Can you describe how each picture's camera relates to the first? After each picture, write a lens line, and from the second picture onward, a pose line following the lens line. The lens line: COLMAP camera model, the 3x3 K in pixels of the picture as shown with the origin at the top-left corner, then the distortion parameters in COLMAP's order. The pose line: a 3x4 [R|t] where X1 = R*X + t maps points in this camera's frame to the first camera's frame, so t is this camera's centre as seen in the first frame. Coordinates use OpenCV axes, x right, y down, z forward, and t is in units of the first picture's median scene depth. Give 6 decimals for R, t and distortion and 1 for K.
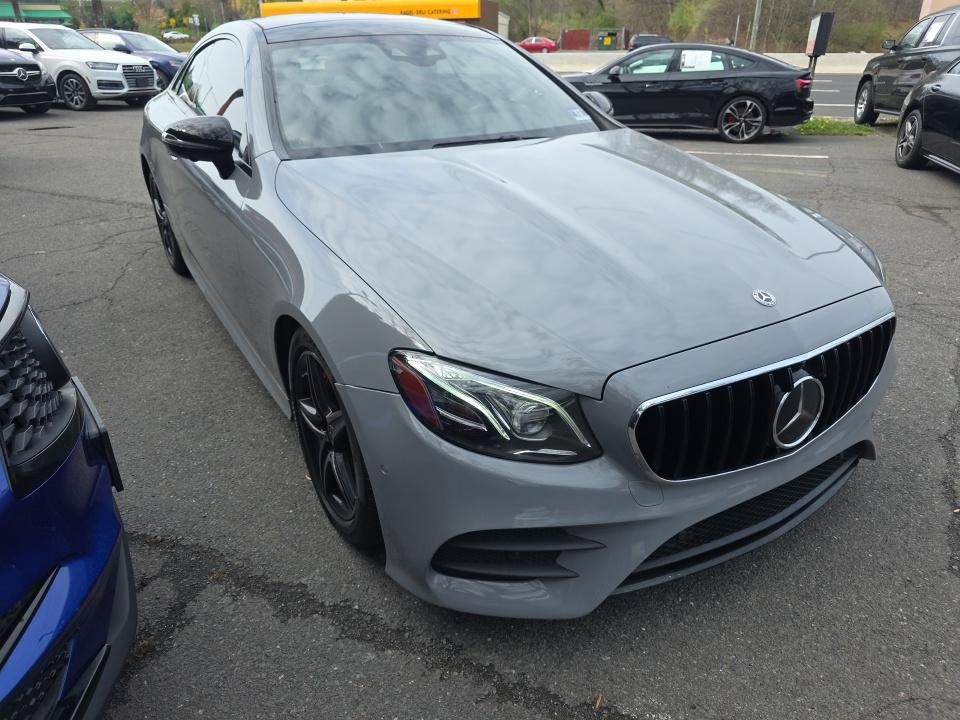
lens RADIAL K [[644.3, 0, 480.4], [0, 644.3, 361.8], [0, 0, 1]] dist [0.016604, -0.009116]
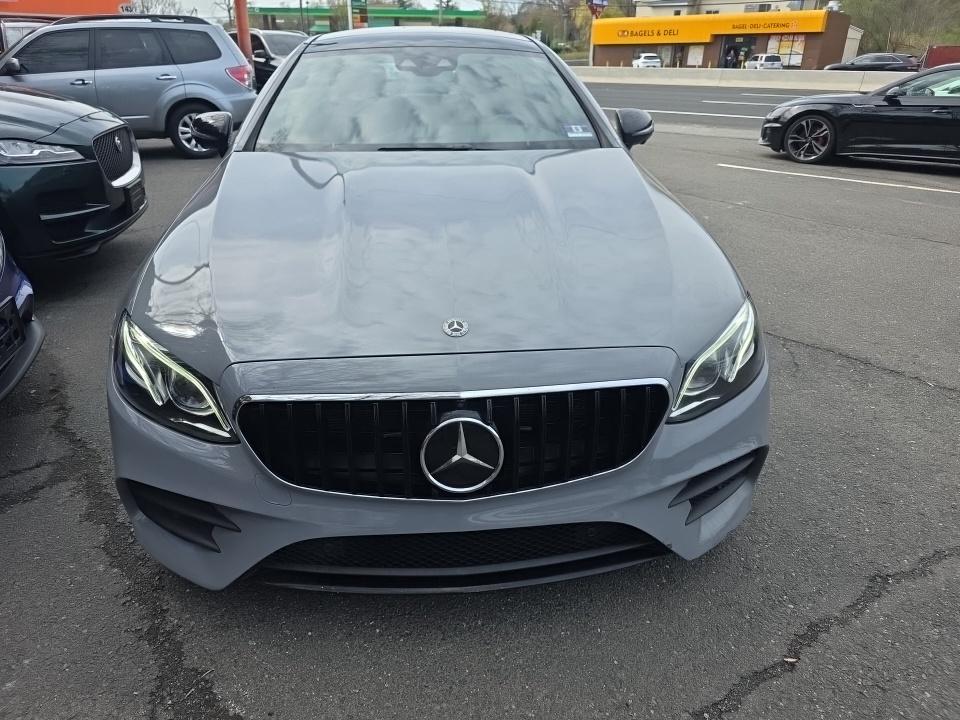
lens RADIAL K [[644.3, 0, 480.6], [0, 644.3, 358.3], [0, 0, 1]] dist [0.016604, -0.009116]
pose [[0.897876, 0.195699, -0.394360, 0.751917], [-0.204473, 0.978665, 0.020113, -0.073998], [0.389883, 0.062577, 0.918736, 0.145273]]
